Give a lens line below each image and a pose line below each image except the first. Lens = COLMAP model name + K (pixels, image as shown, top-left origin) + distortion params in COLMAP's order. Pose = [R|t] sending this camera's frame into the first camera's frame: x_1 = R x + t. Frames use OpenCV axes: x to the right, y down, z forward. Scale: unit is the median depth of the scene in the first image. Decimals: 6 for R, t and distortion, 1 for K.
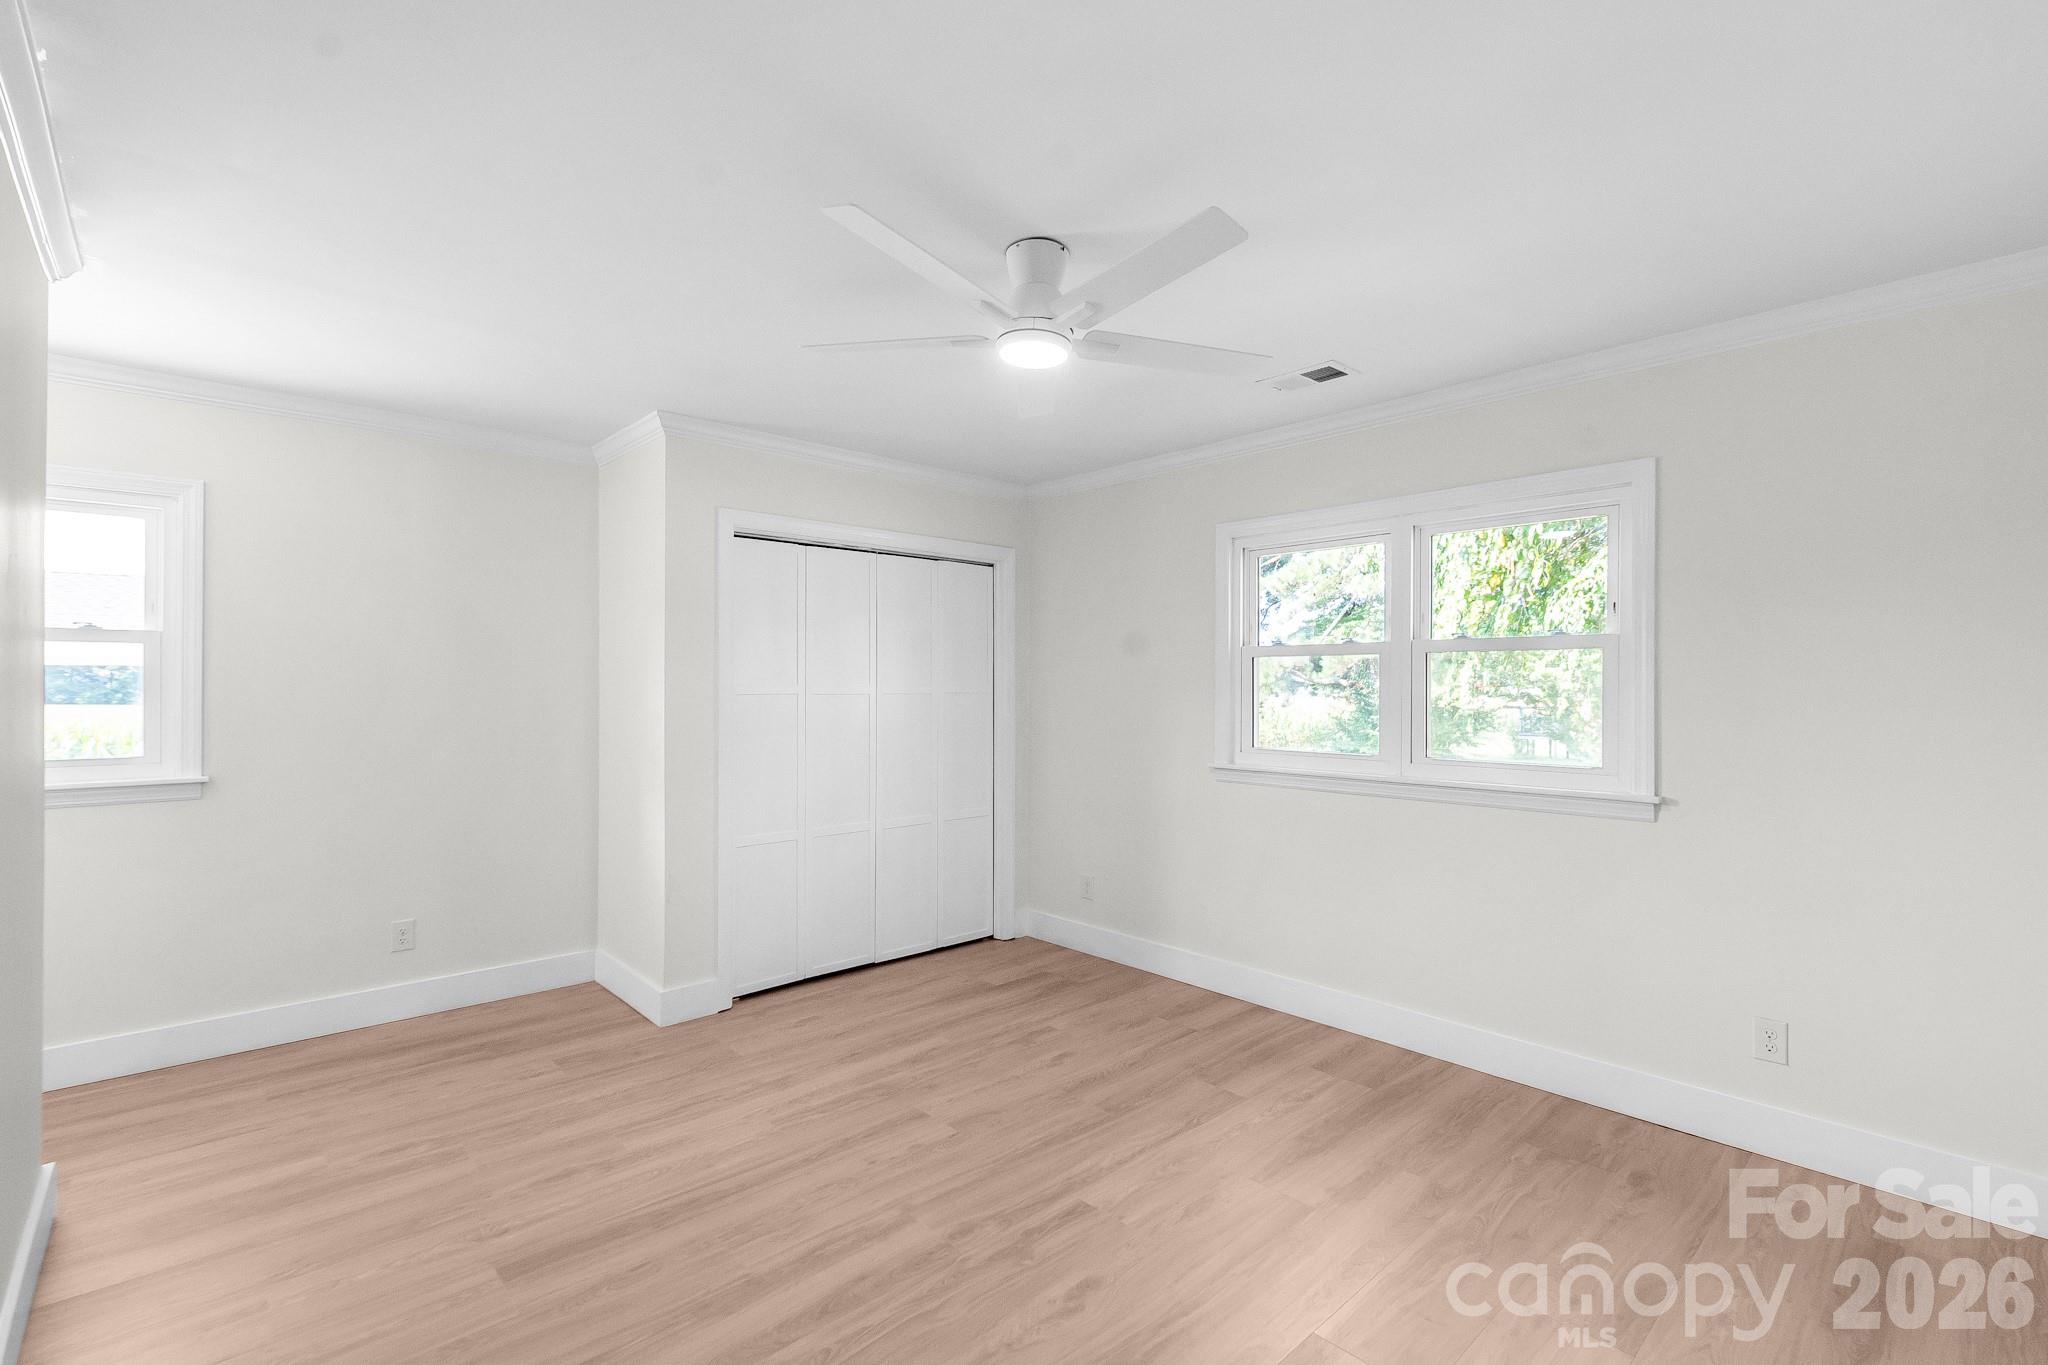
lens RADIAL K [[927.1, 0, 1022.0], [0, 927.1, 685.1], [0, 0, 1]] dist [0.001860, -0.001207]
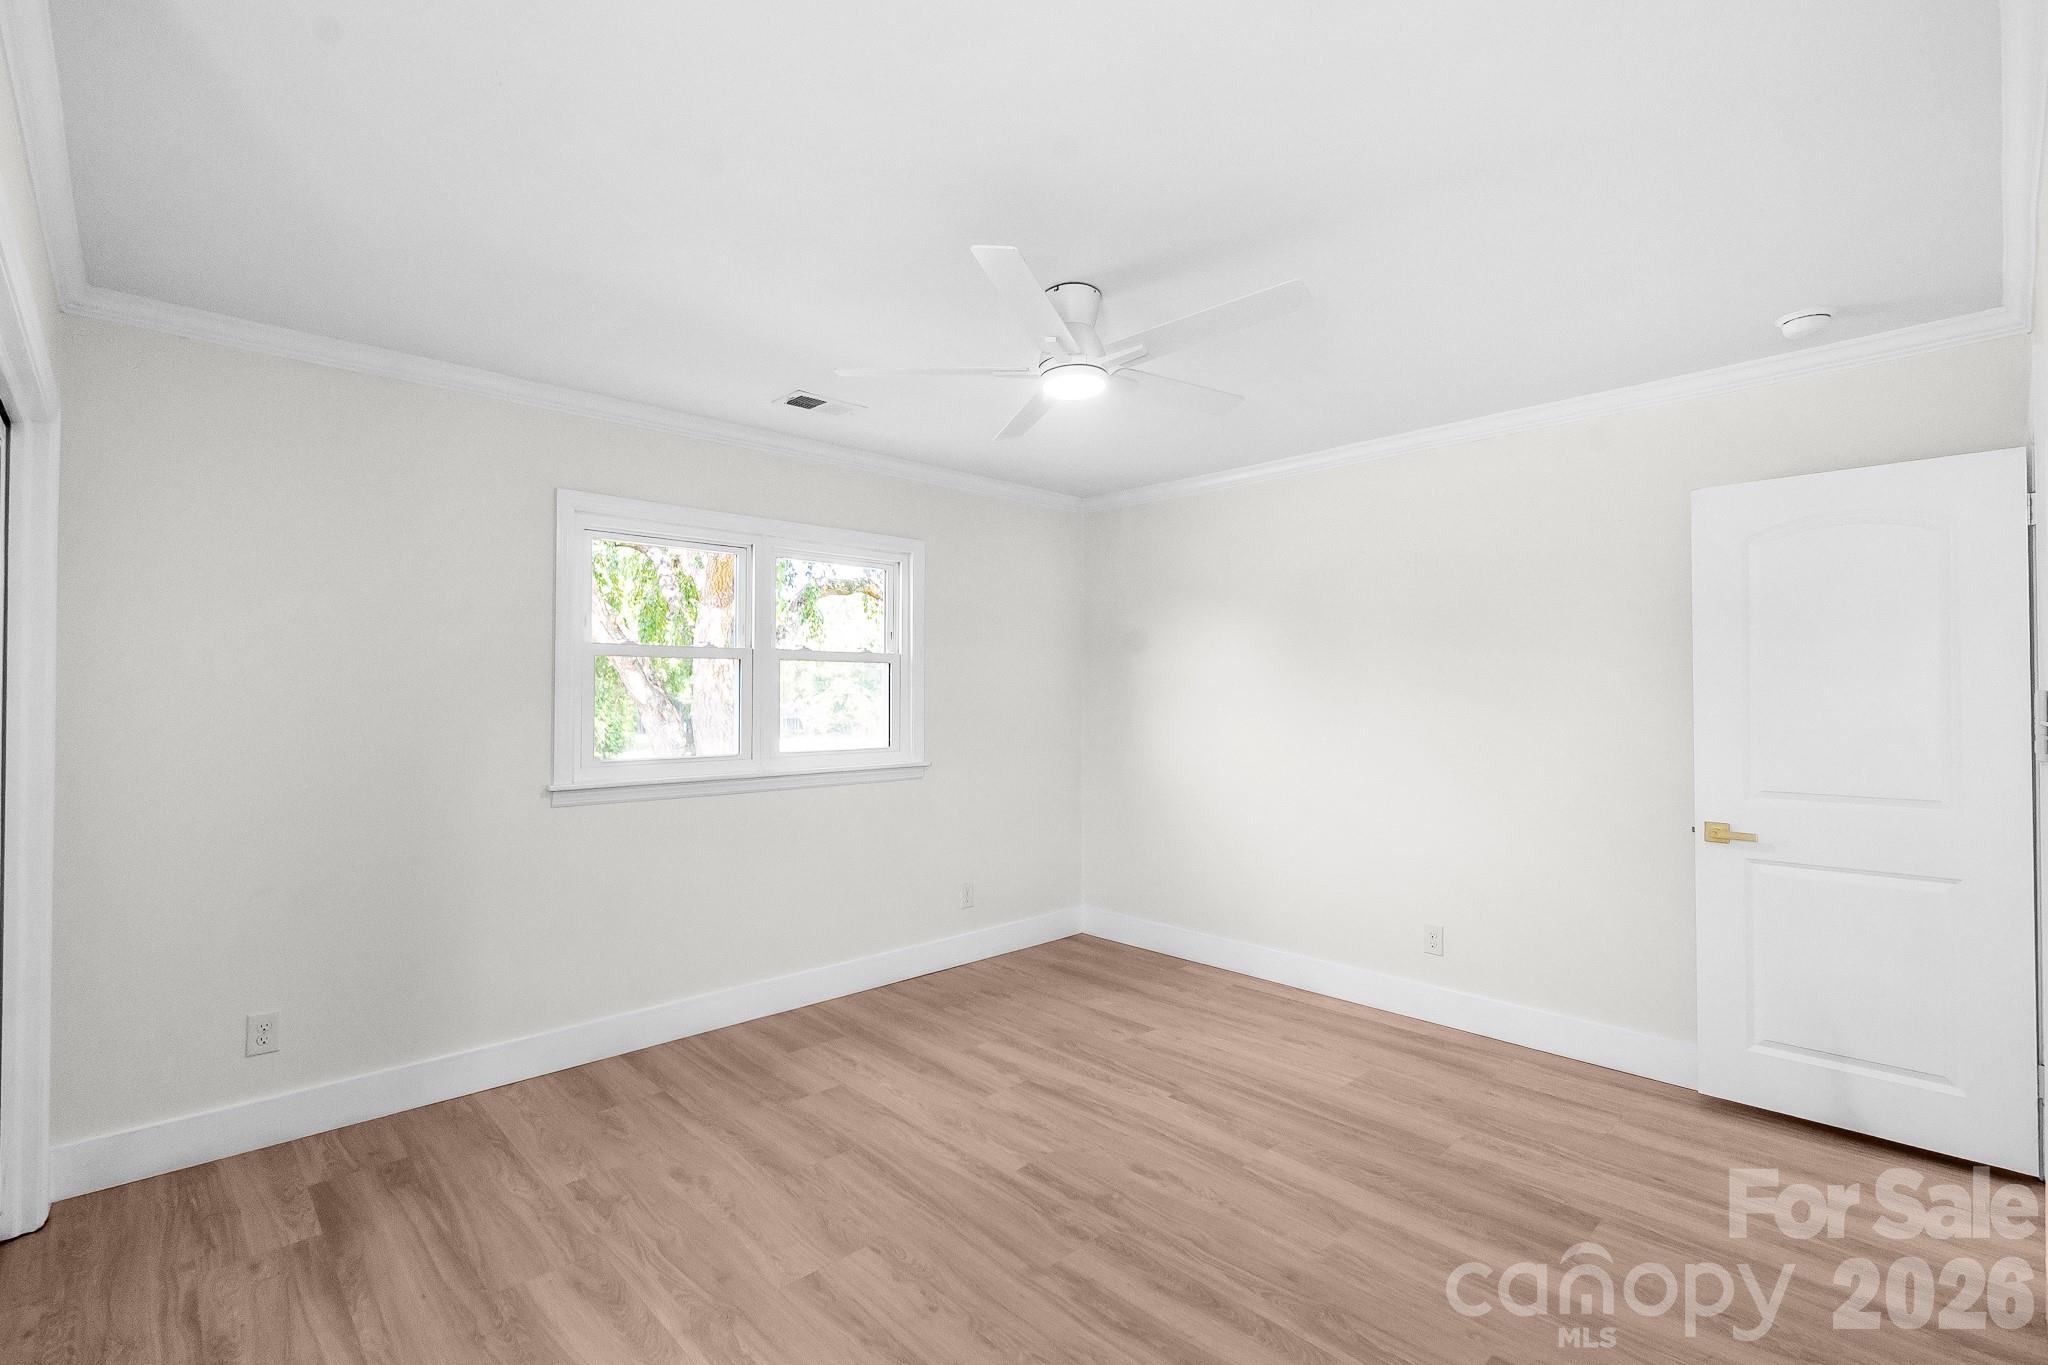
lens RADIAL K [[927.1, 0, 1039.7], [0, 927.1, 679.9], [0, 0, 1]] dist [0.001860, -0.001207]
pose [[-0.036683, 0.012339, 0.999251, -0.754815], [-0.004052, 0.999914, -0.012496, 0.001600], [-0.999319, -0.004508, -0.036630, 0.755439]]
